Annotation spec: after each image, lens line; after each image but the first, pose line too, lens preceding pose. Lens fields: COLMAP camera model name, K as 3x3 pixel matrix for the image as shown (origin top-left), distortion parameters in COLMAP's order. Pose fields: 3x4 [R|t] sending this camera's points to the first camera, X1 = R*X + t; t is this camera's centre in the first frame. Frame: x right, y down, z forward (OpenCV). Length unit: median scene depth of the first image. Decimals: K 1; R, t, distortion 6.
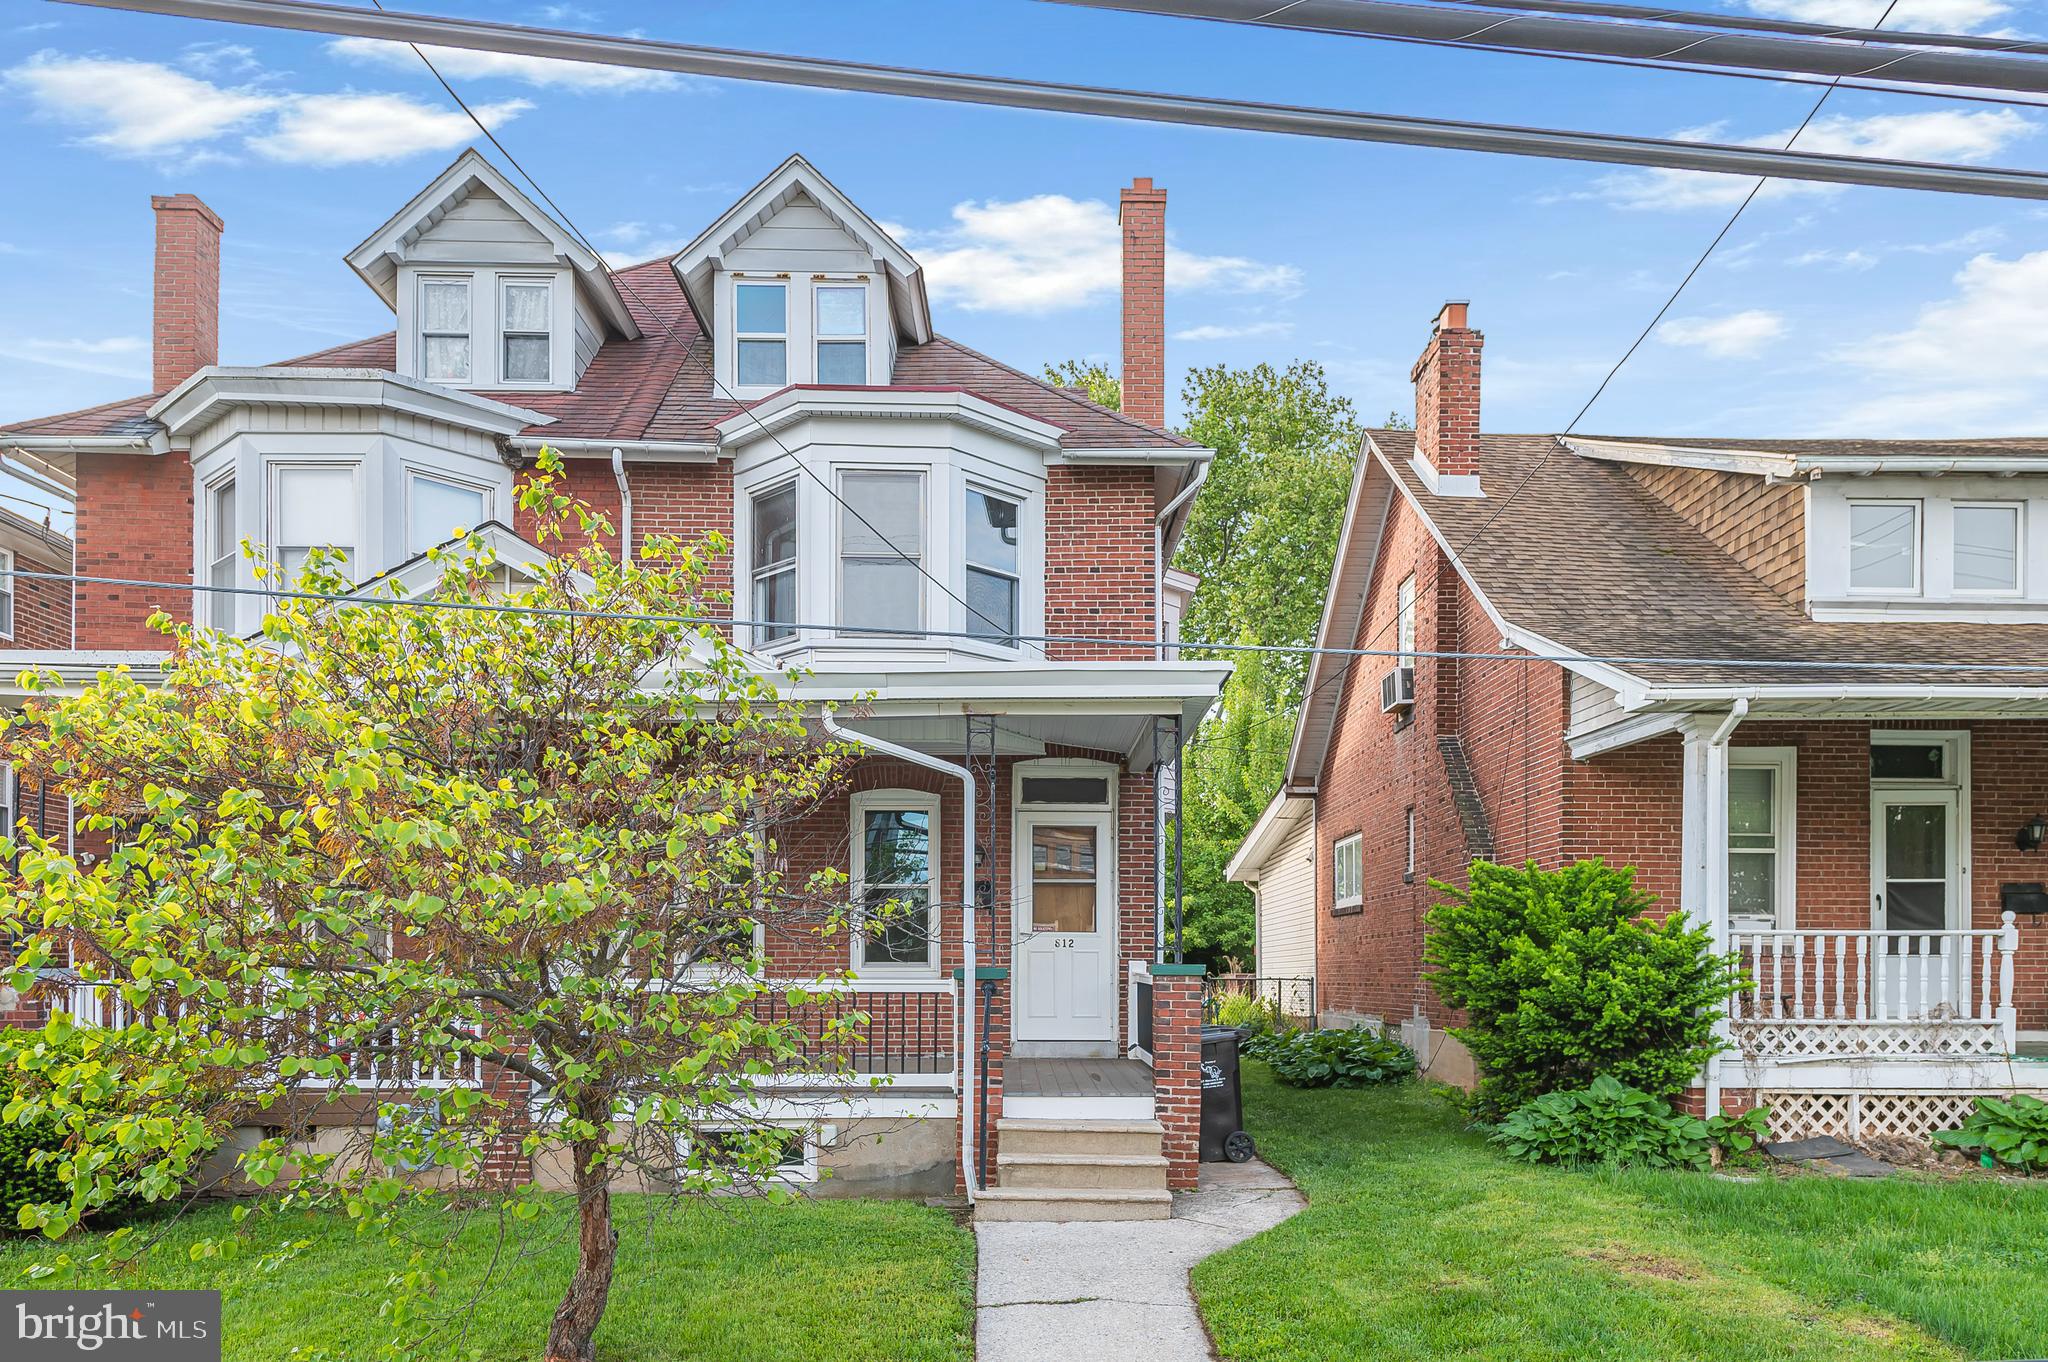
lens RADIAL K [[1371.3, 0, 1030.3], [0, 1371.3, 661.7], [0, 0, 1]] dist [0.017343, -0.004355]
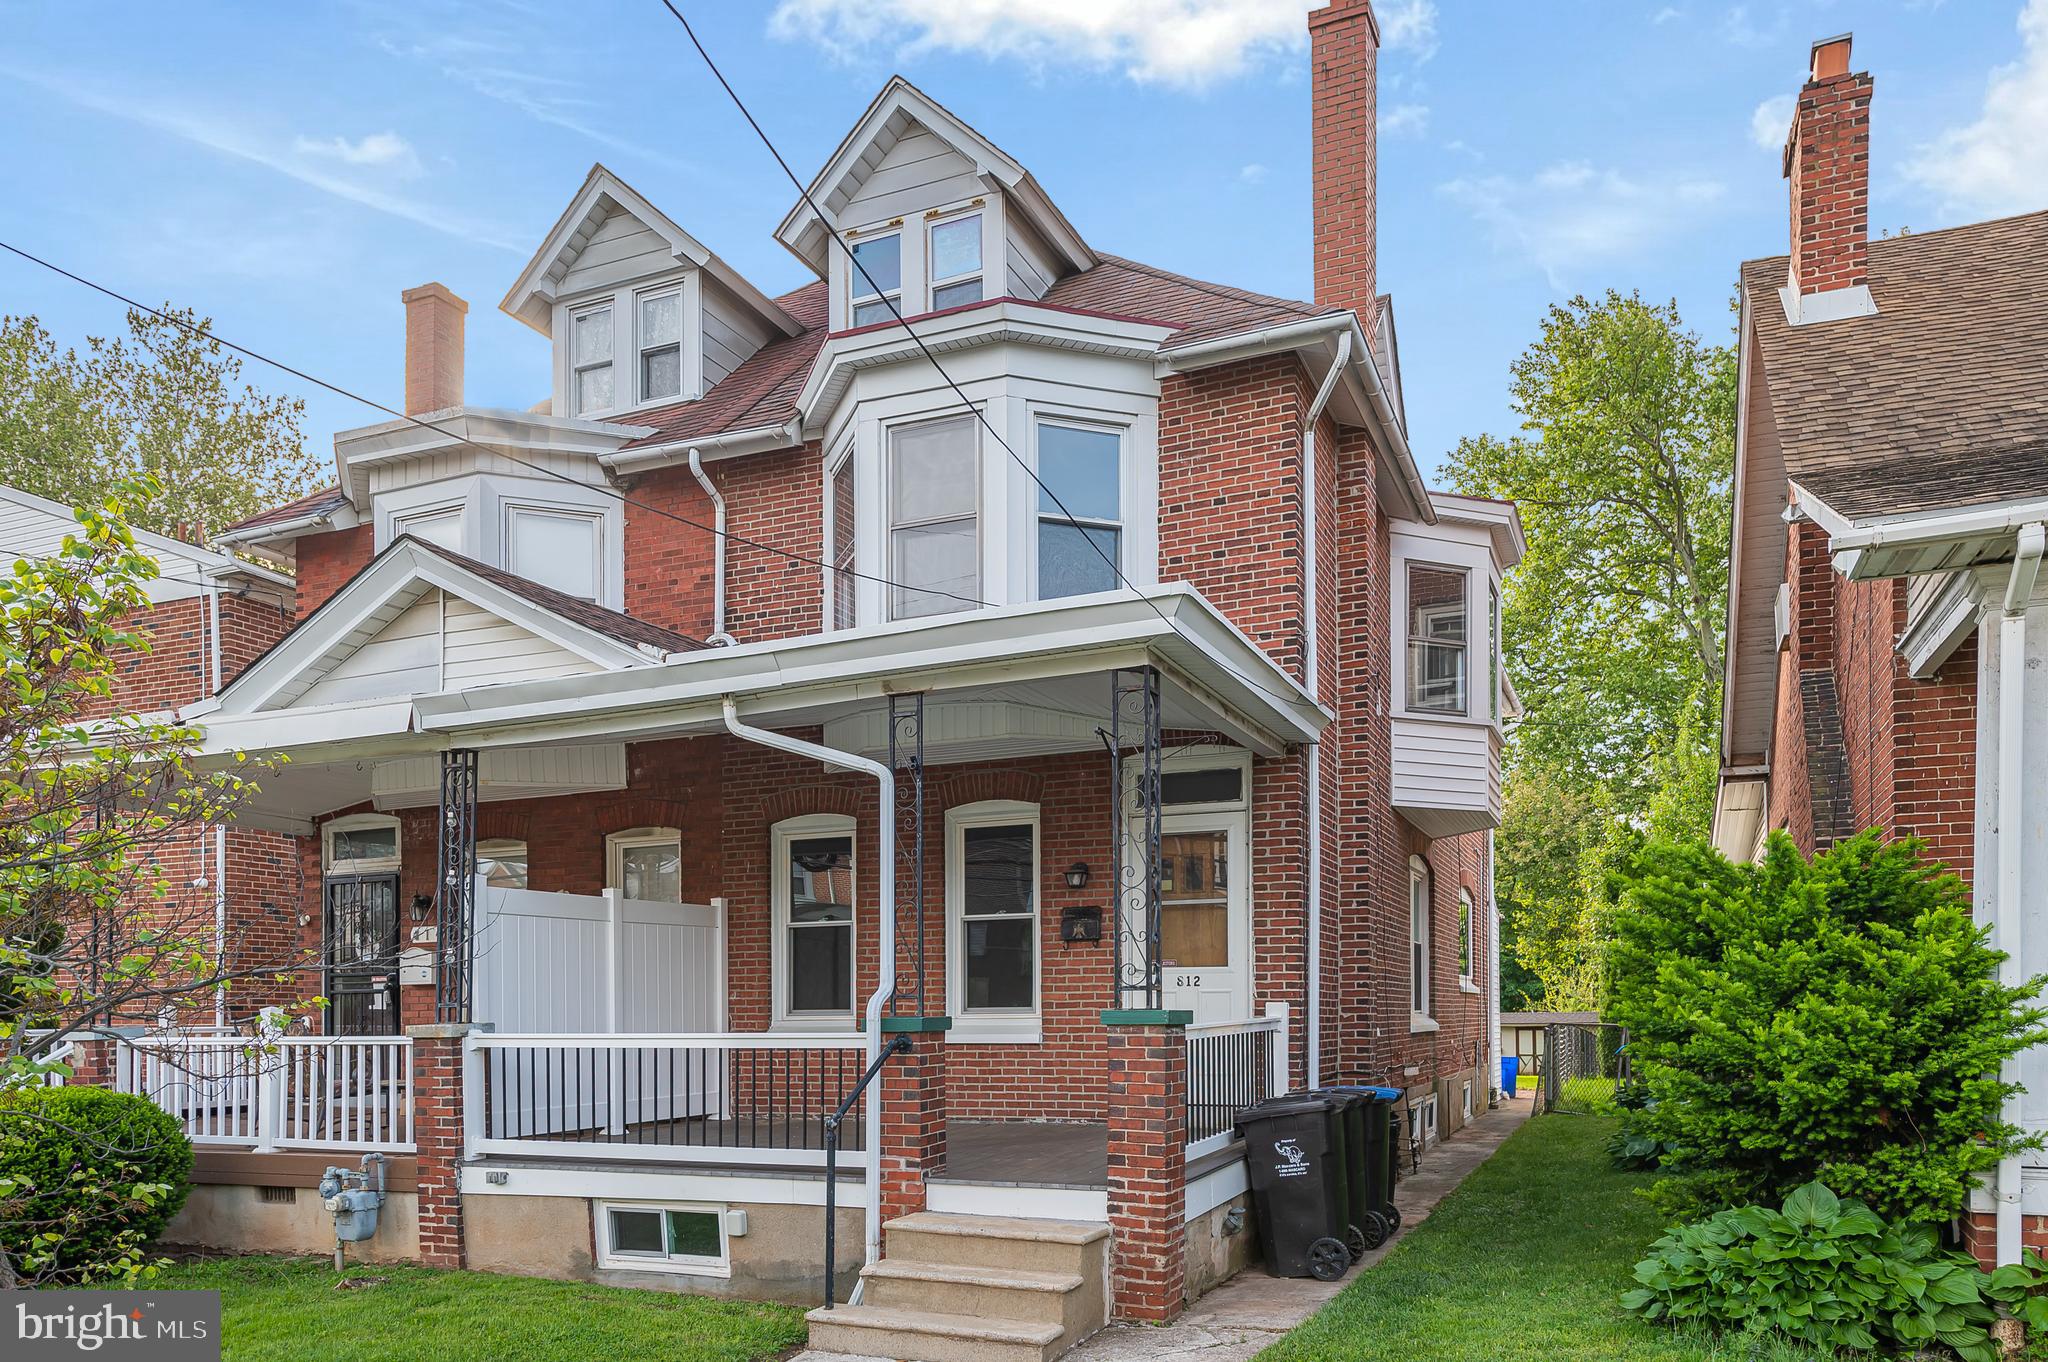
lens RADIAL K [[1427.5, 0, 1023.7], [0, 1427.5, 753.6], [0, 0, 1]] dist [0.014781, -0.004223]
pose [[0.913739, -0.083550, -0.397618, 0.267858], [0.100849, 0.994642, 0.022753, 0.047324], [0.393586, -0.060889, 0.917269, 0.221067]]
